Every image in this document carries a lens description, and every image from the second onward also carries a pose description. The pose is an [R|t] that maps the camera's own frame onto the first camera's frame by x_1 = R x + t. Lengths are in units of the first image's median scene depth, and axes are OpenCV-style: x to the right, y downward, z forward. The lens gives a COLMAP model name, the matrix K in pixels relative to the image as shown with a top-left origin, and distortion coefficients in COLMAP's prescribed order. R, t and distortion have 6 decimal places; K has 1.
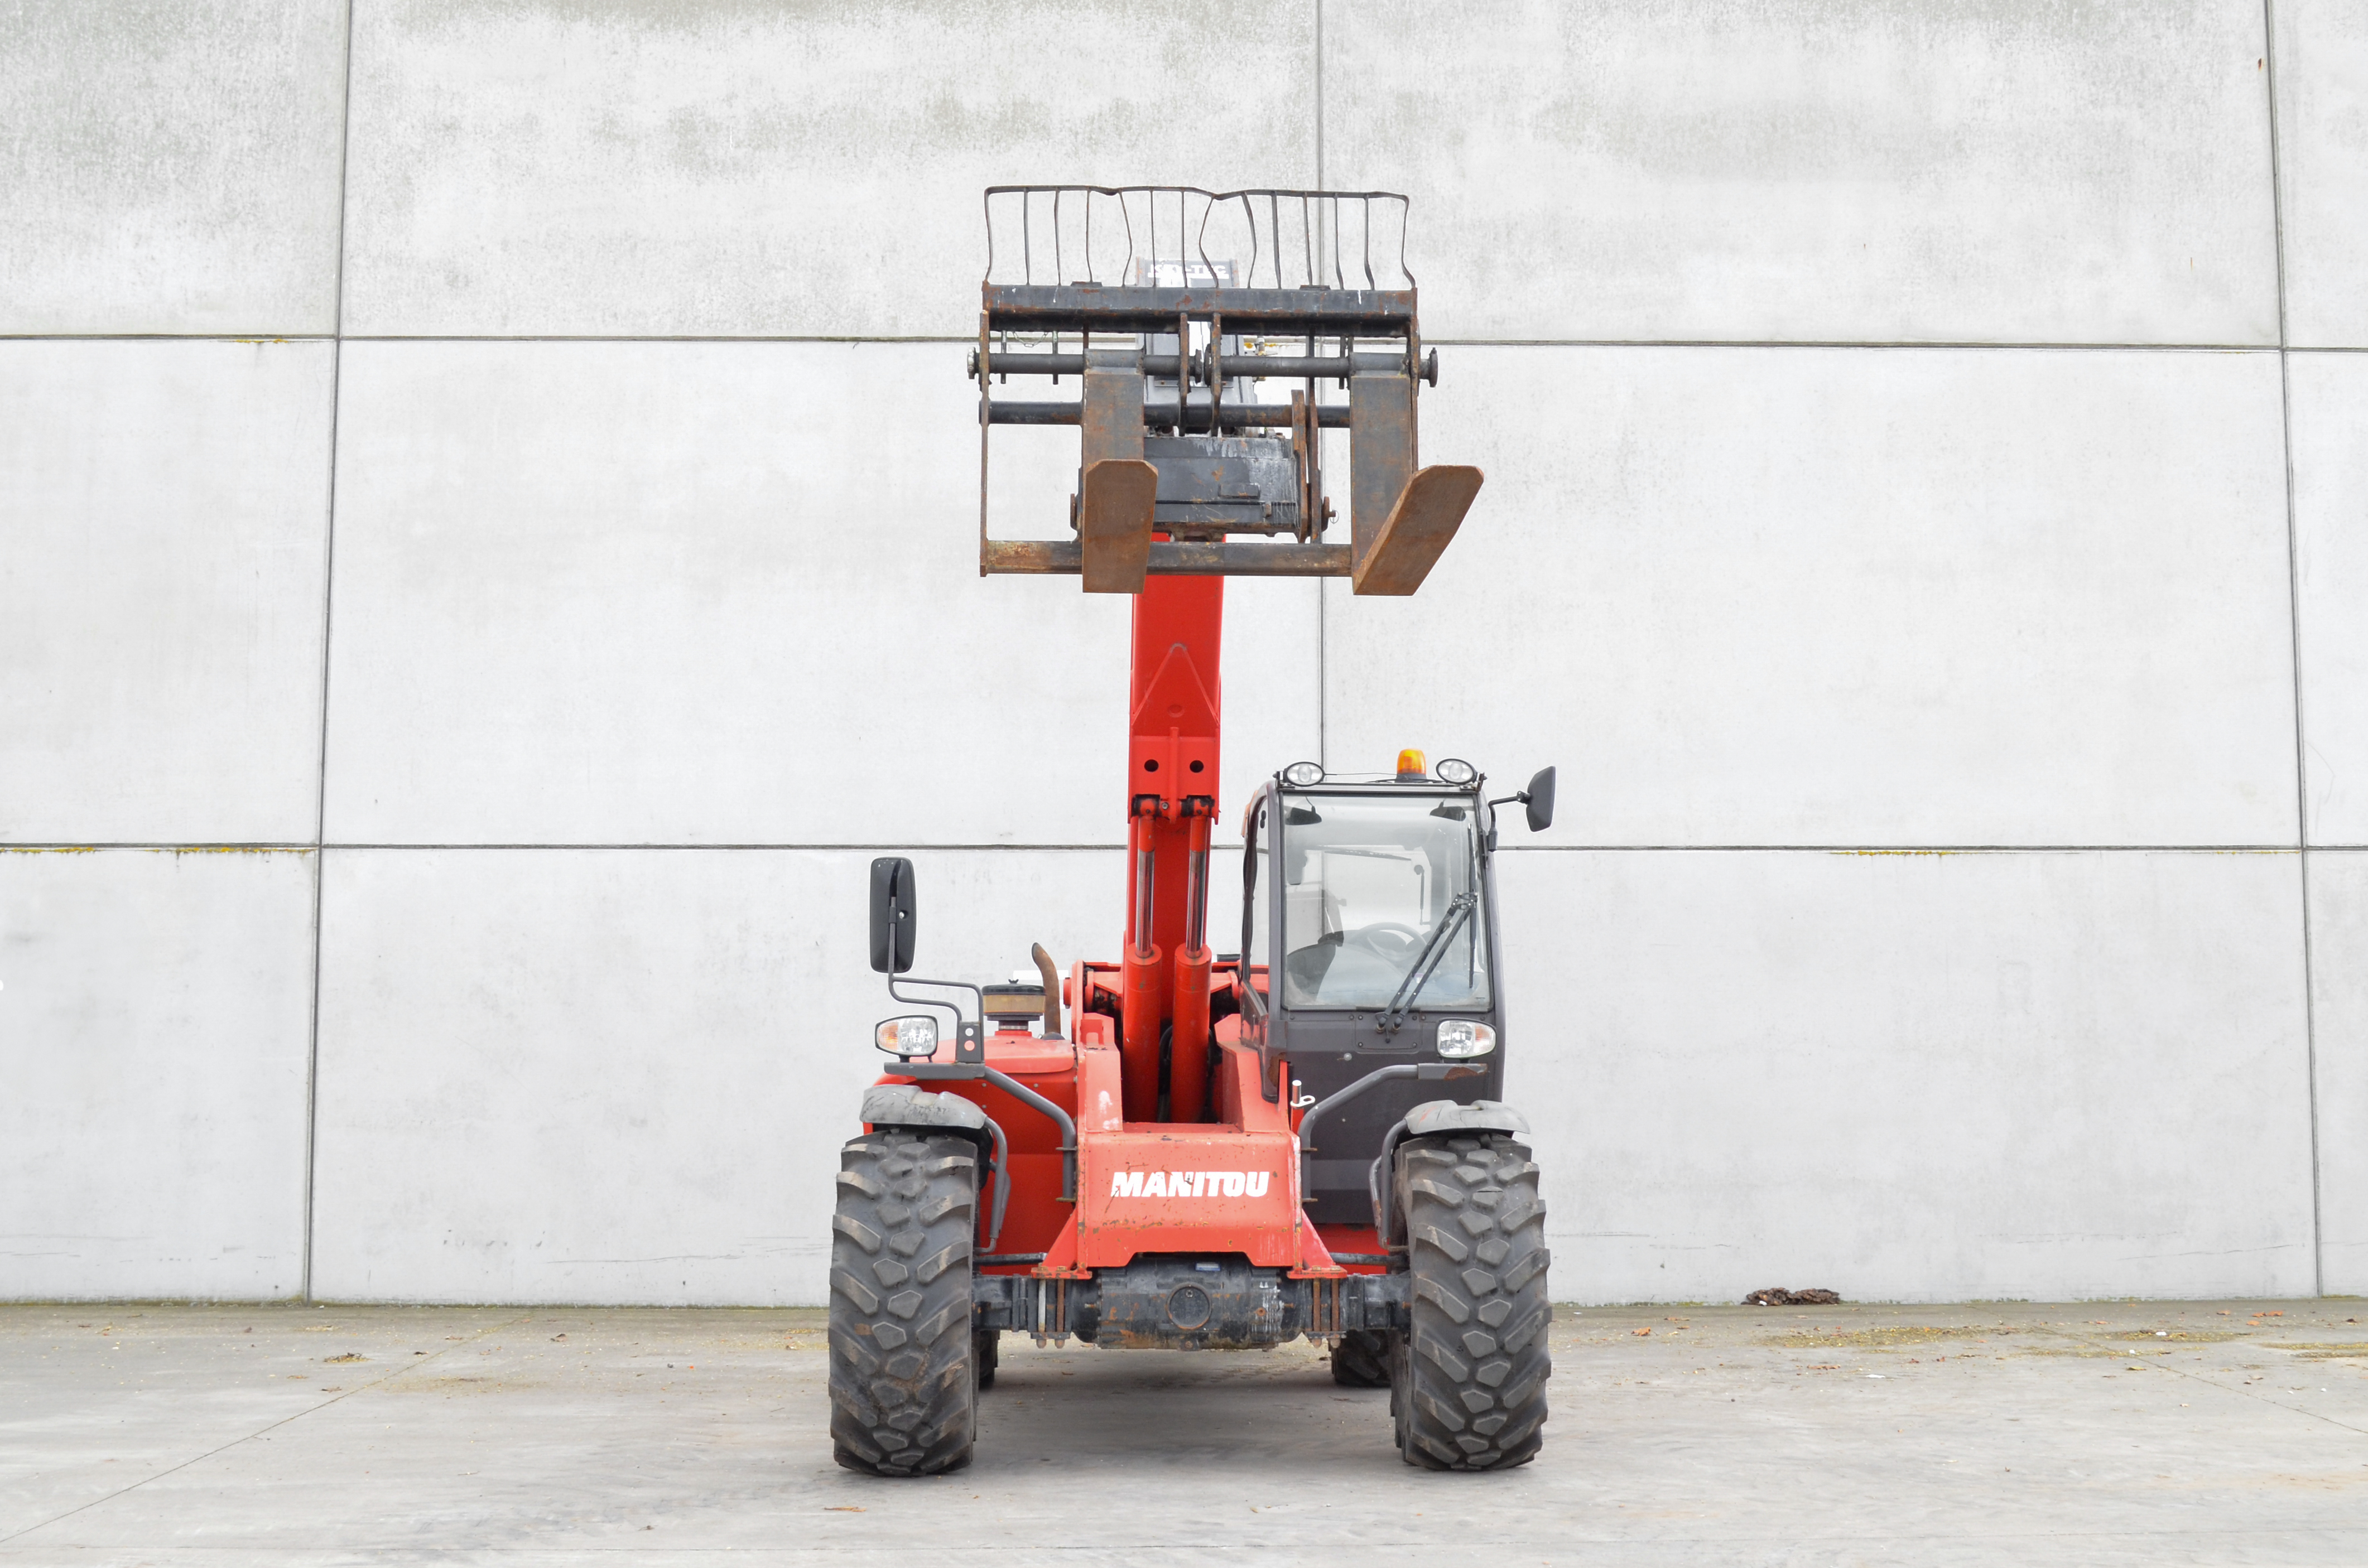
lens RADIAL K [[2738.2, 0, 1245.9], [0, 2738.2, 804.4], [0, 0, 1]] dist [-0.040759, 0.000000]
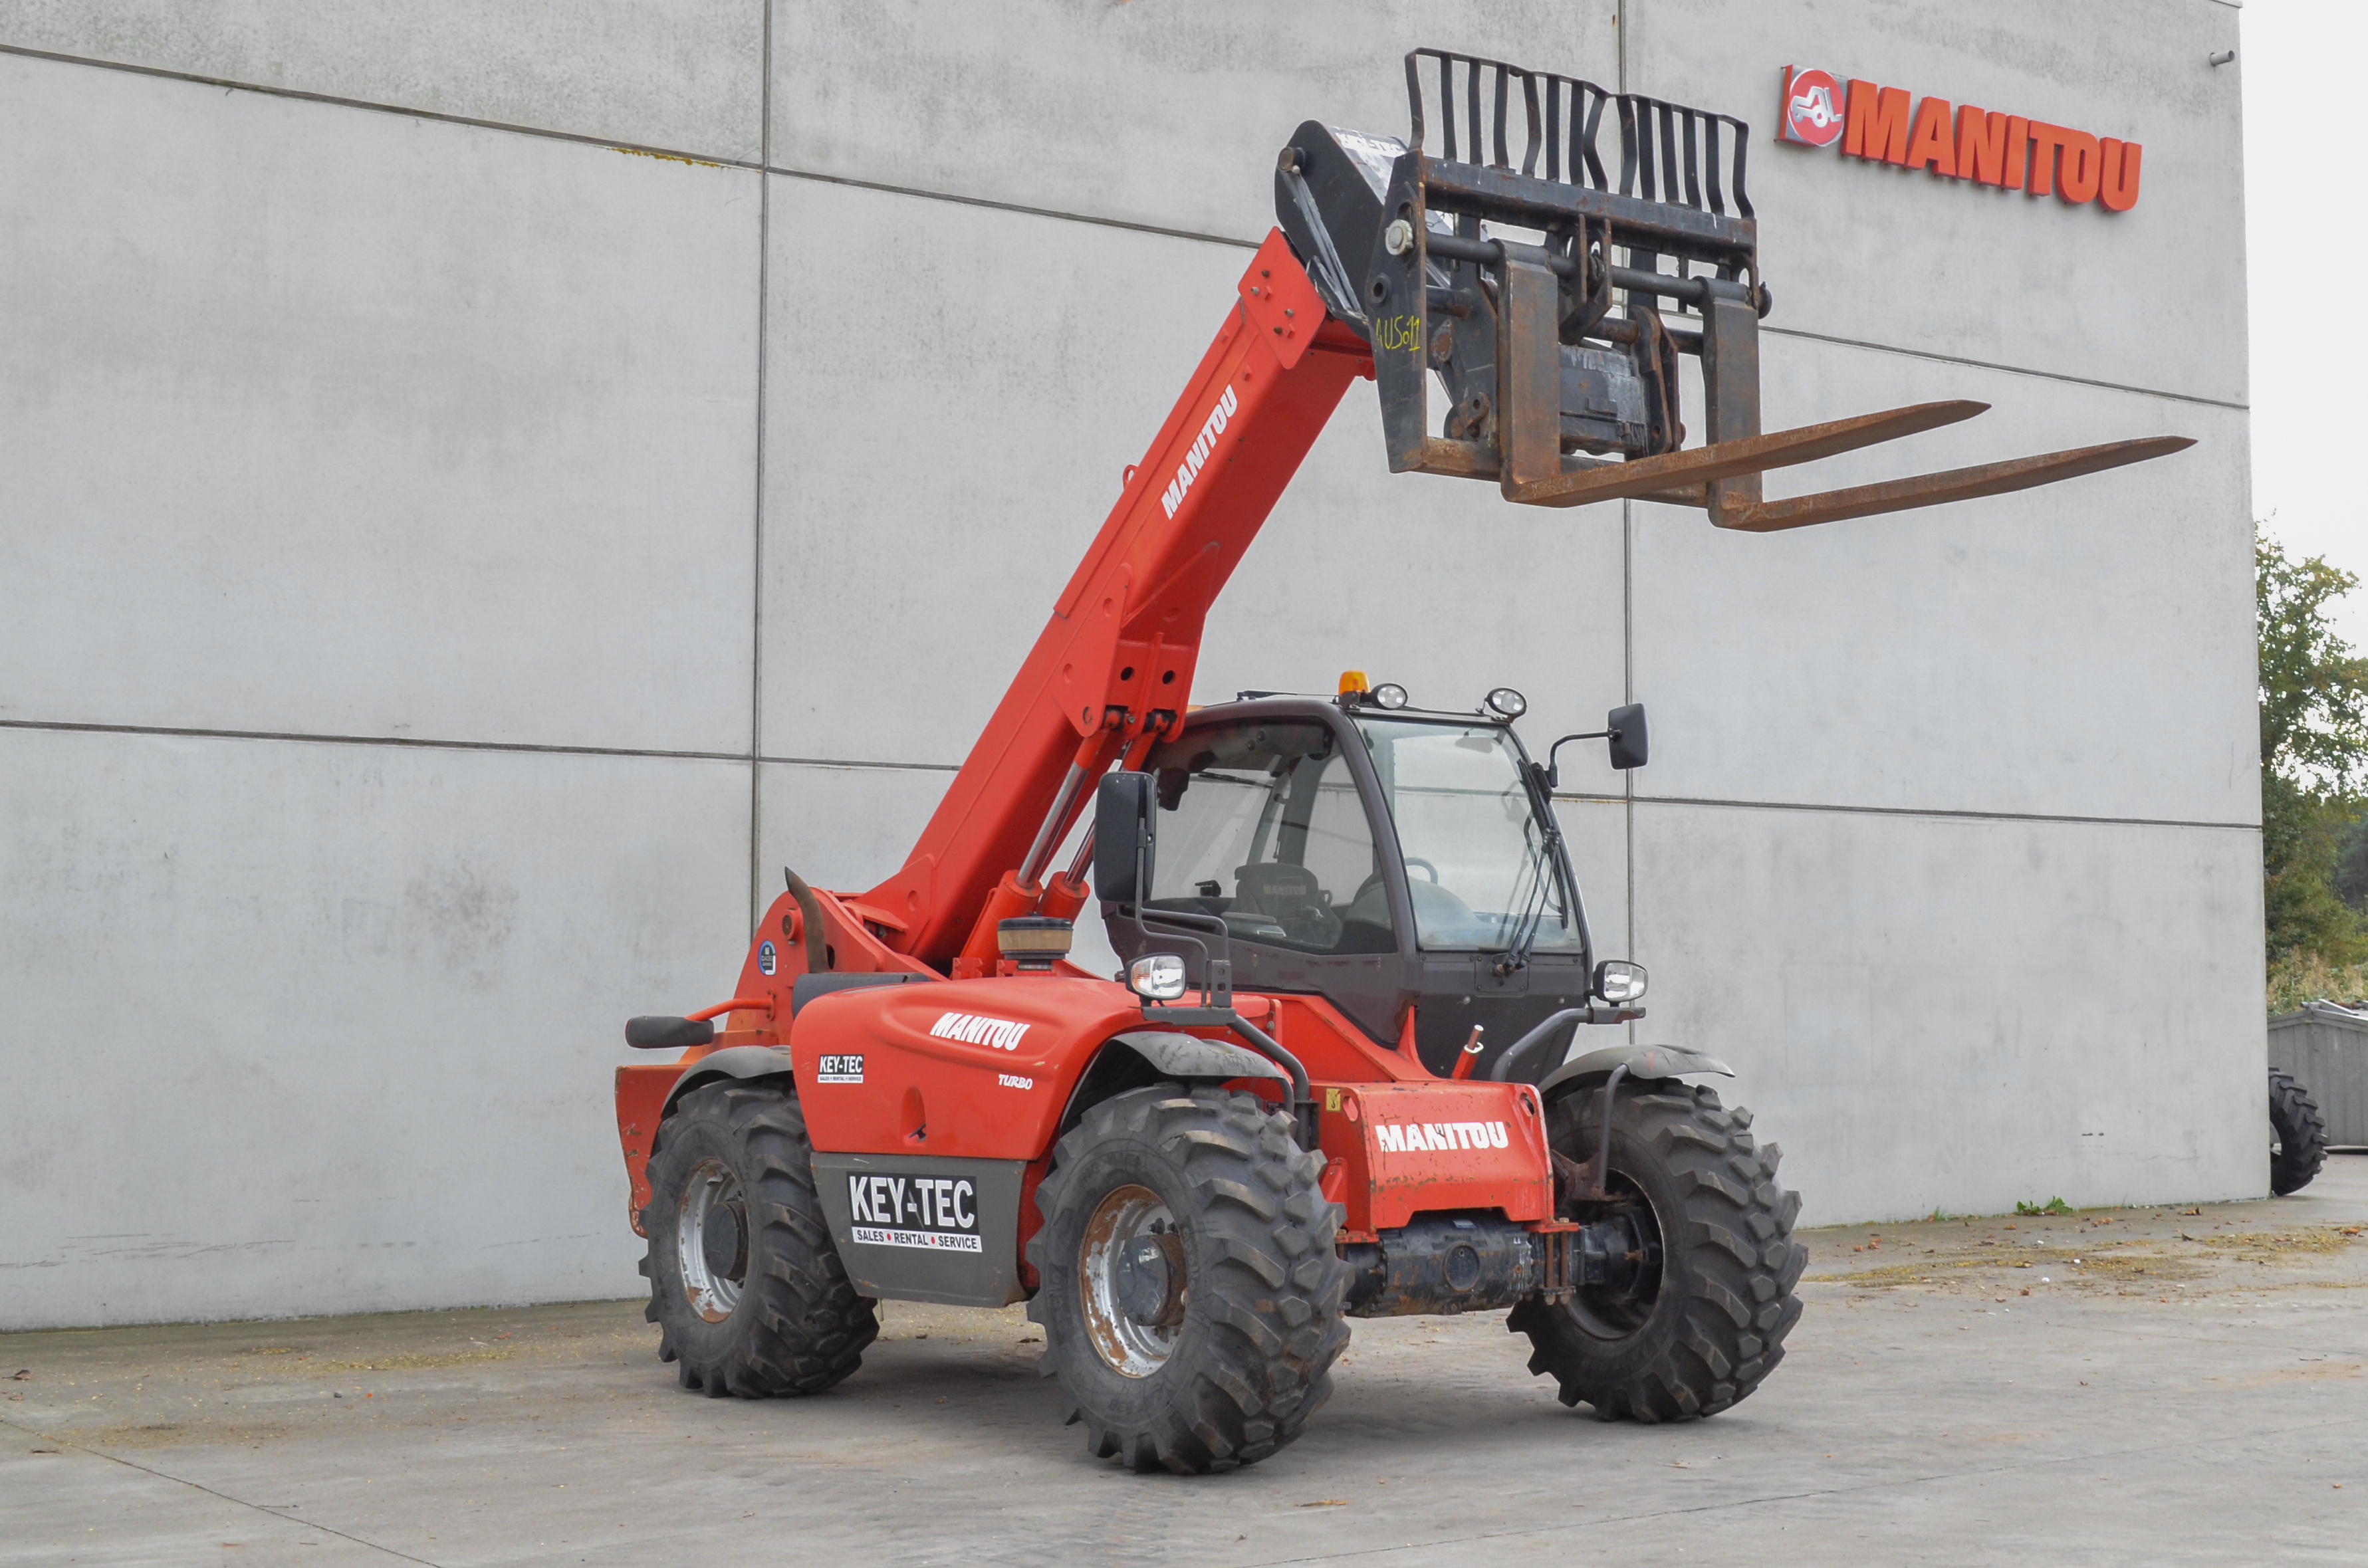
lens RADIAL K [[3237.7, 0, 1247.1], [0, 3237.7, 722.9], [0, 0, 1]] dist [-0.043337, 0.000000]
pose [[0.835648, 0.047210, 0.547233, -0.620853], [-0.049637, 0.998714, -0.010361, 0.011583], [-0.547018, -0.018505, 0.836916, 0.105566]]
